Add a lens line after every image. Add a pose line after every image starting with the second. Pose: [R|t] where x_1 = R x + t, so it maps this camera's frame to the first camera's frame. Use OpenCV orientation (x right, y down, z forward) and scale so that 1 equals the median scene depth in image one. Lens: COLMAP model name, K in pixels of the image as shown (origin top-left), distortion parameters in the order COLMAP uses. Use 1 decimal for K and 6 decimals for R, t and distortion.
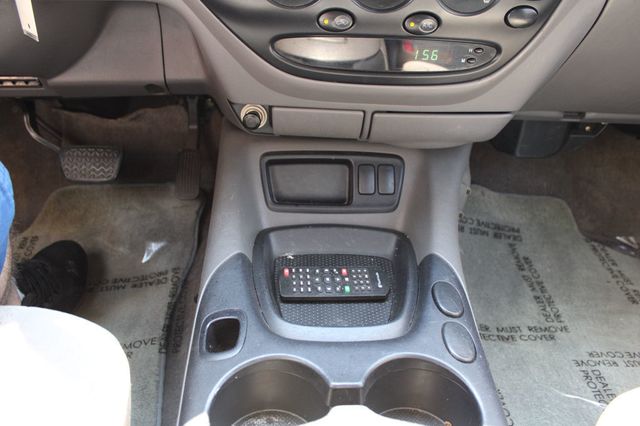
lens RADIAL K [[533.0, 0, 320.0], [0, 533.0, 213.0], [0, 0, 1]] dist [-0.168268, 0.141728]
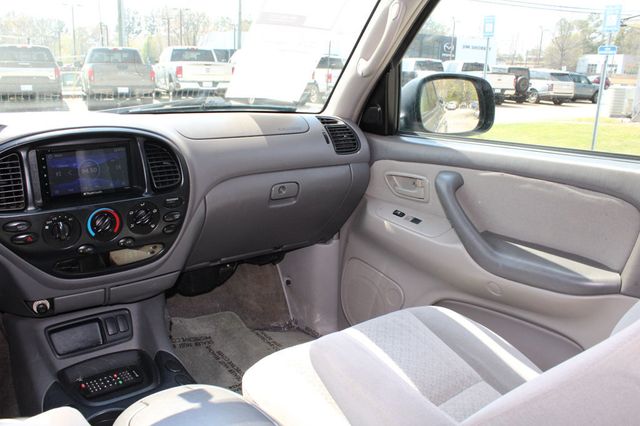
lens RADIAL K [[533.0, 0, 320.0], [0, 533.0, 213.0], [0, 0, 1]] dist [-0.168268, 0.141728]
pose [[0.816332, -0.173858, 0.550796, -0.220763], [0.323587, 0.927576, -0.186798, 0.129777], [-0.478429, 0.330720, 0.813468, -0.820037]]
